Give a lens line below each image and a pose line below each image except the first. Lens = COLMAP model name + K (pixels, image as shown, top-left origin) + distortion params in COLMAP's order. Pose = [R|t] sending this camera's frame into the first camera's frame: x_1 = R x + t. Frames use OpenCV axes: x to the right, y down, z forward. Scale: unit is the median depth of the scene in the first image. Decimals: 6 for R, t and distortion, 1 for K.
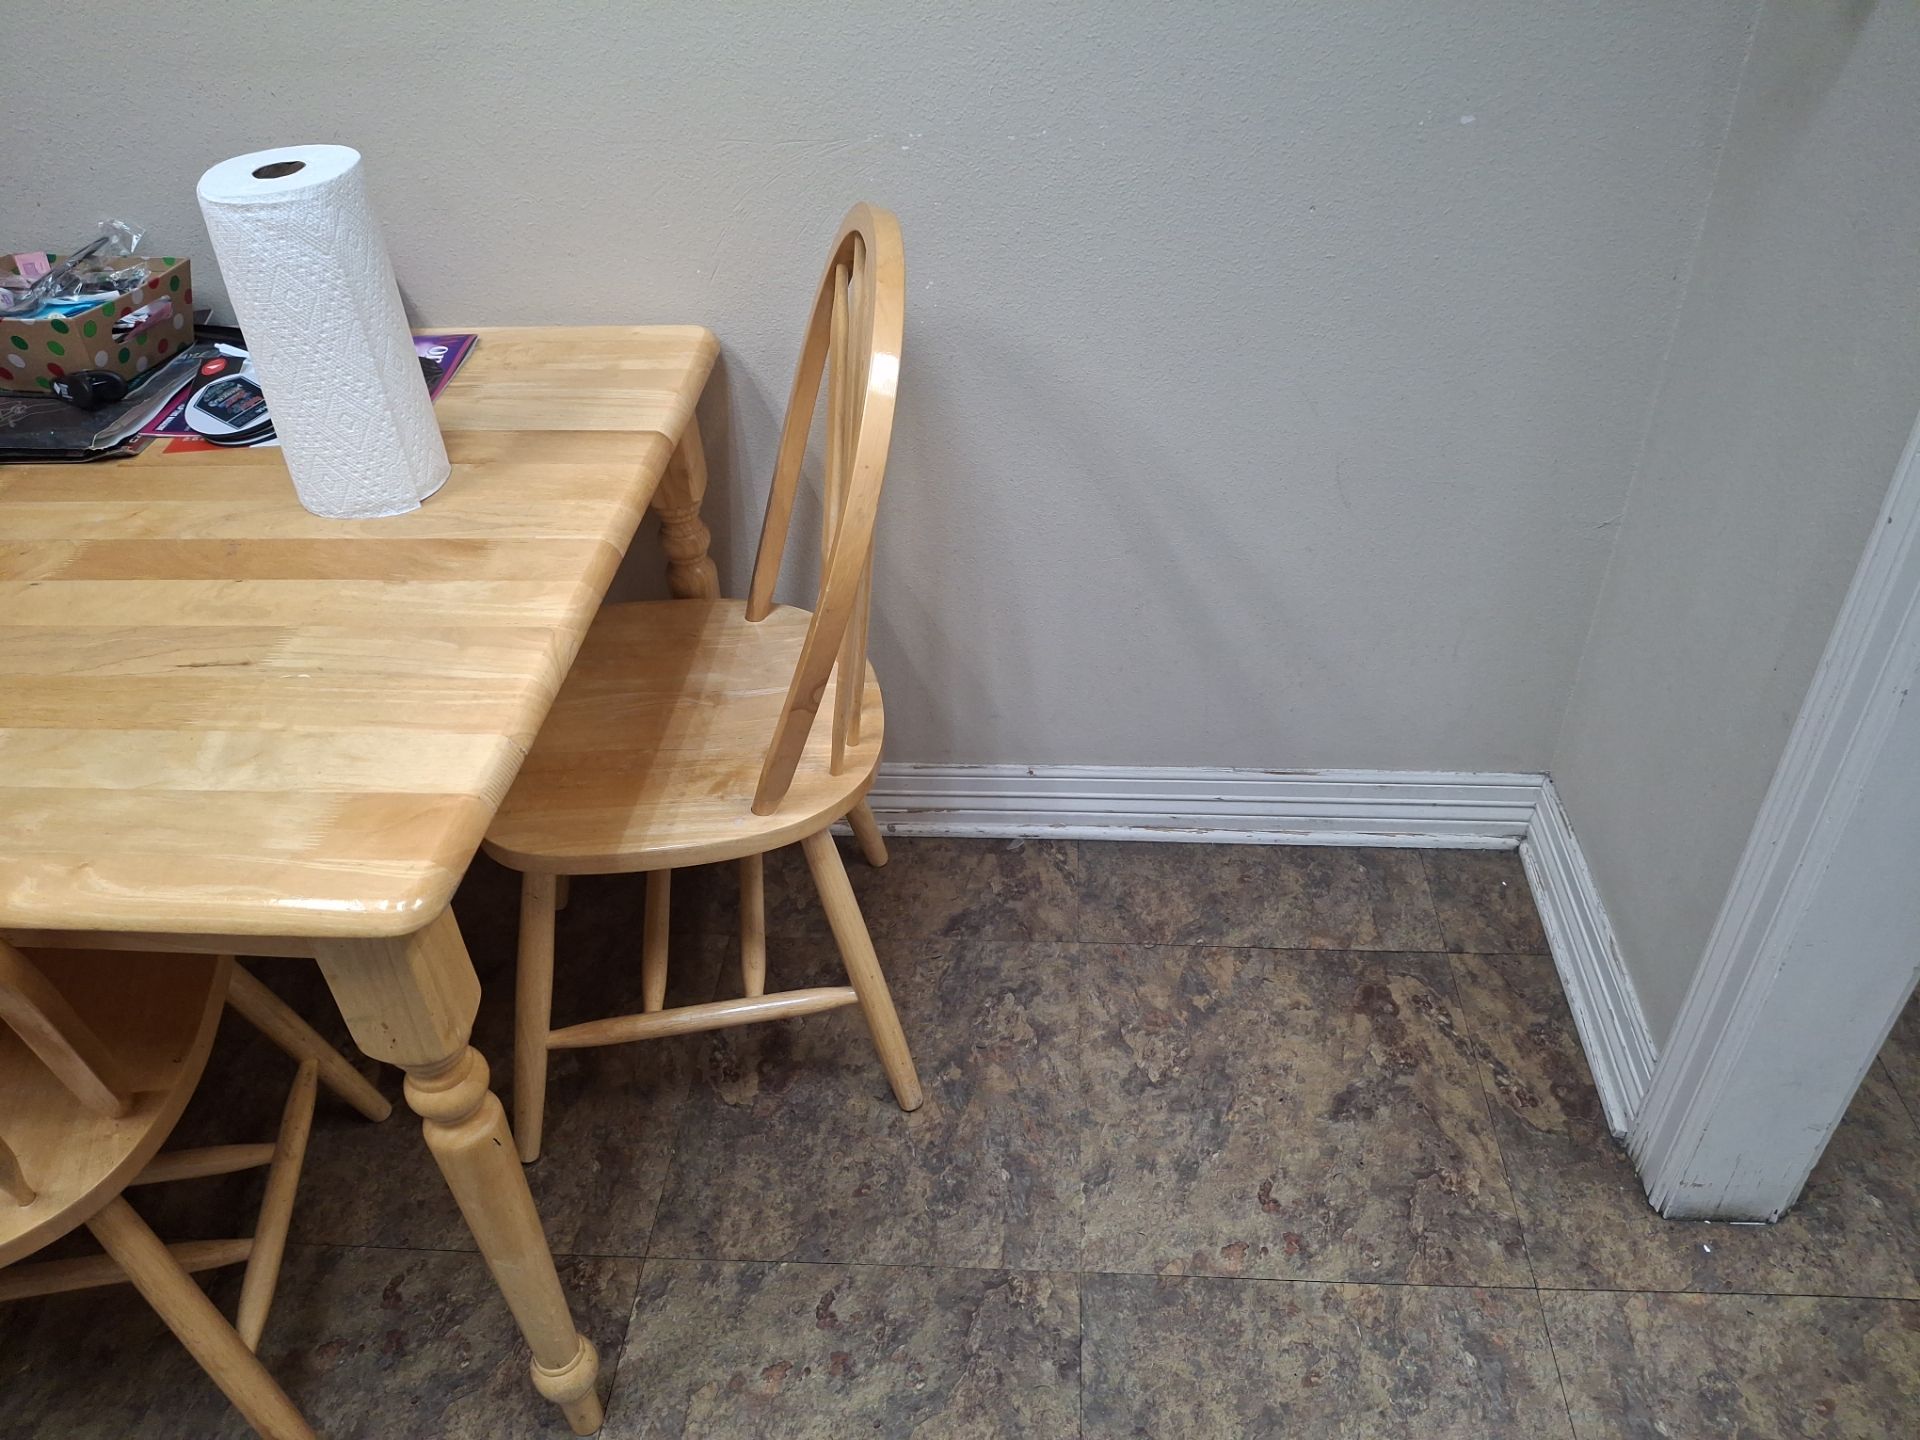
lens RADIAL K [[1416.8, 0, 960.0], [0, 1416.8, 720.0], [0, 0, 1]] dist [-0.002440, -0.001718]
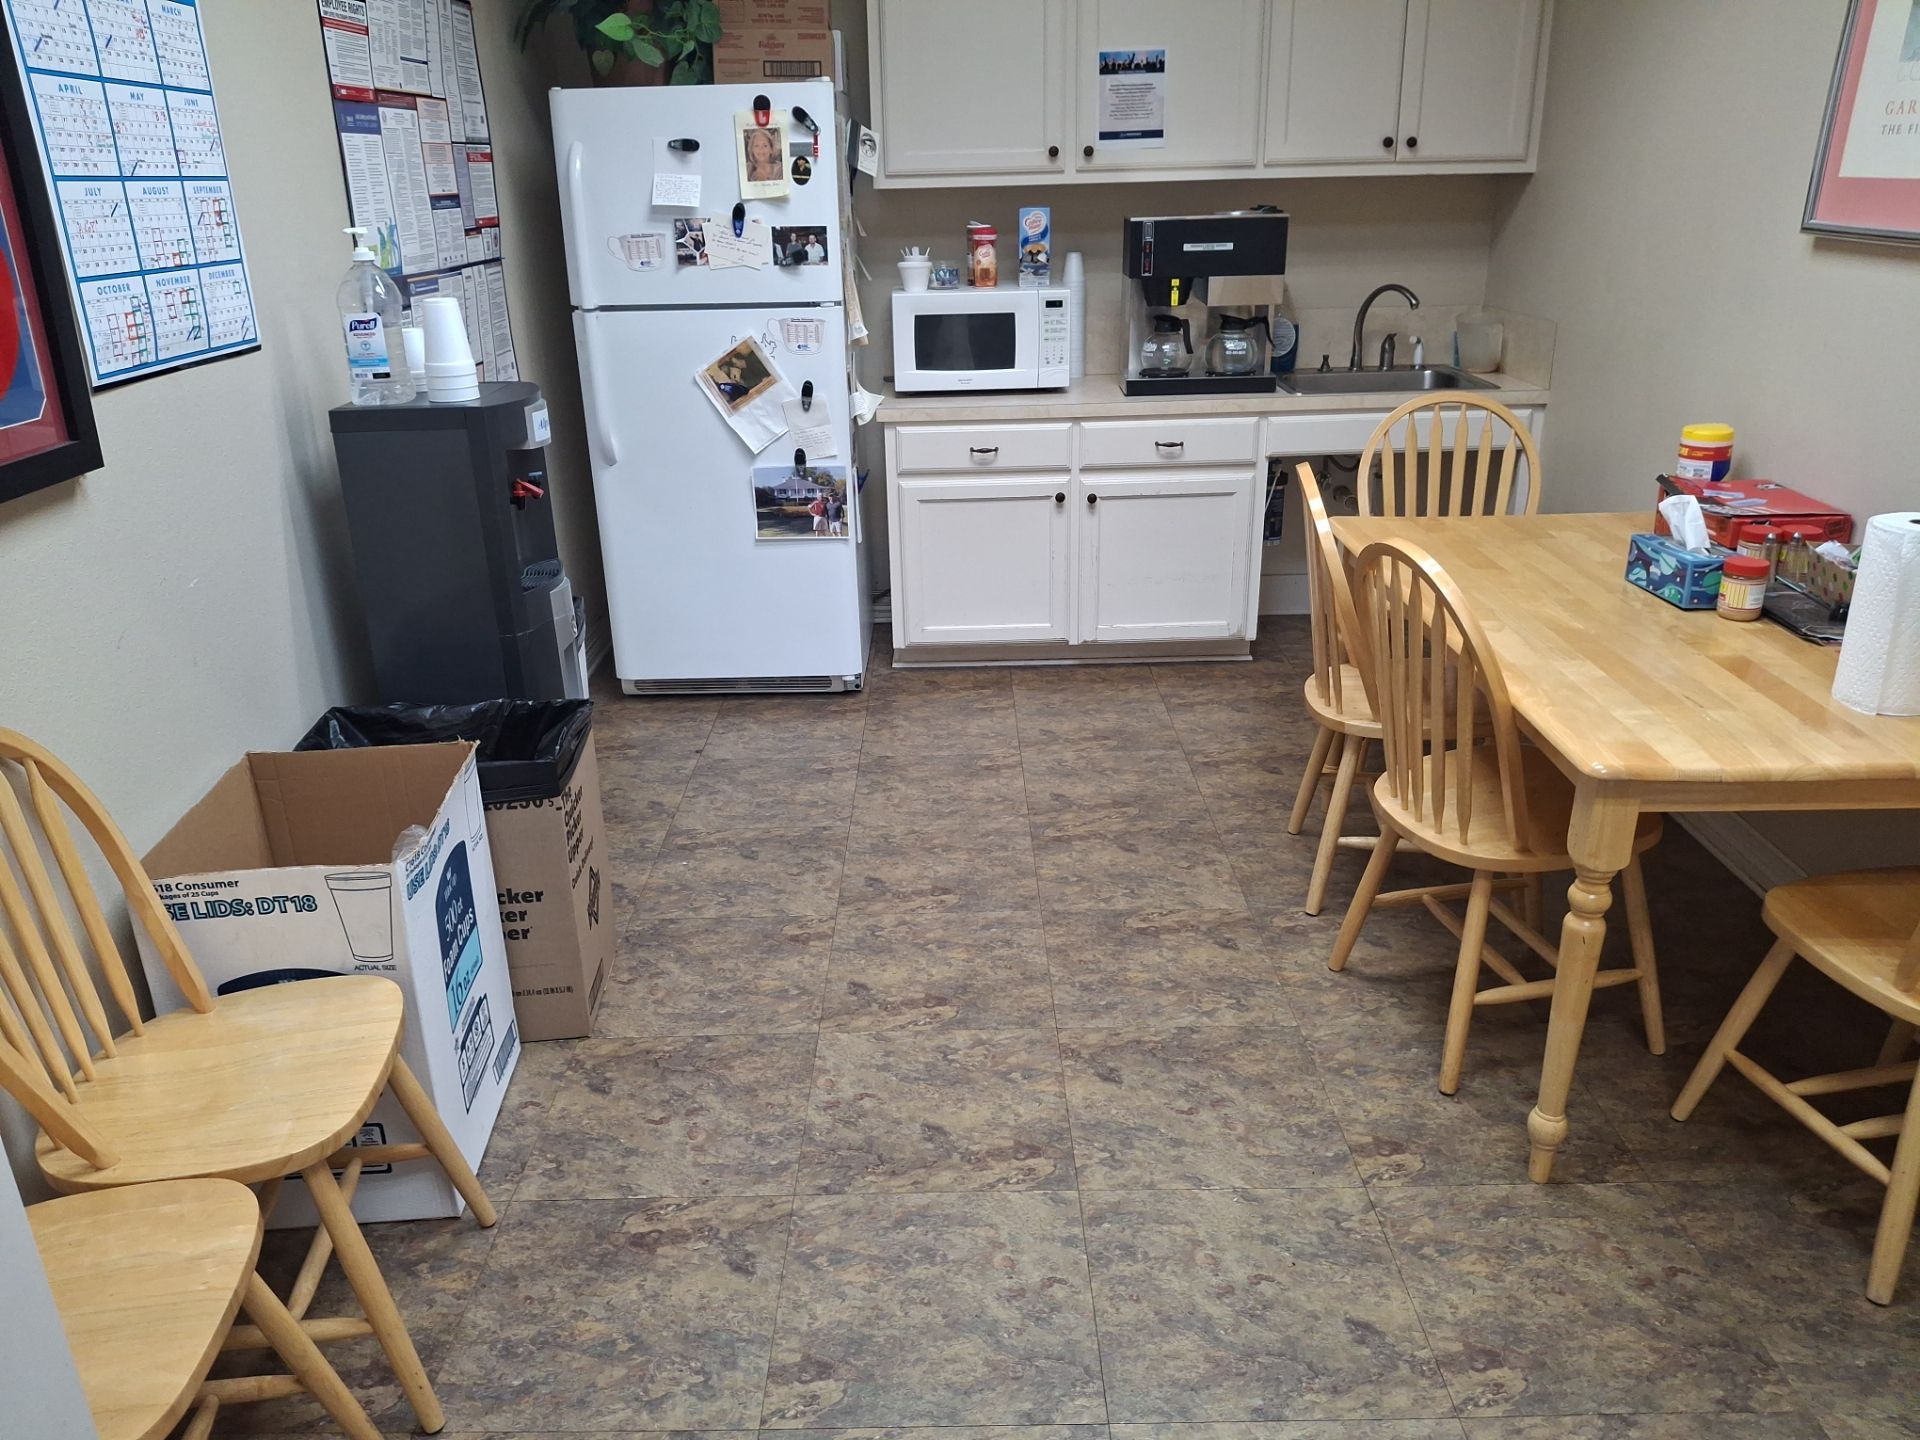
lens RADIAL K [[1416.8, 0, 960.0], [0, 1416.8, 720.0], [0, 0, 1]] dist [-0.002440, -0.001718]
pose [[0.063629, 0.398502, -0.914958, 0.994321], [-0.601370, 0.746975, 0.283518, 0.027631], [0.796433, 0.532188, 0.287176, -0.309569]]
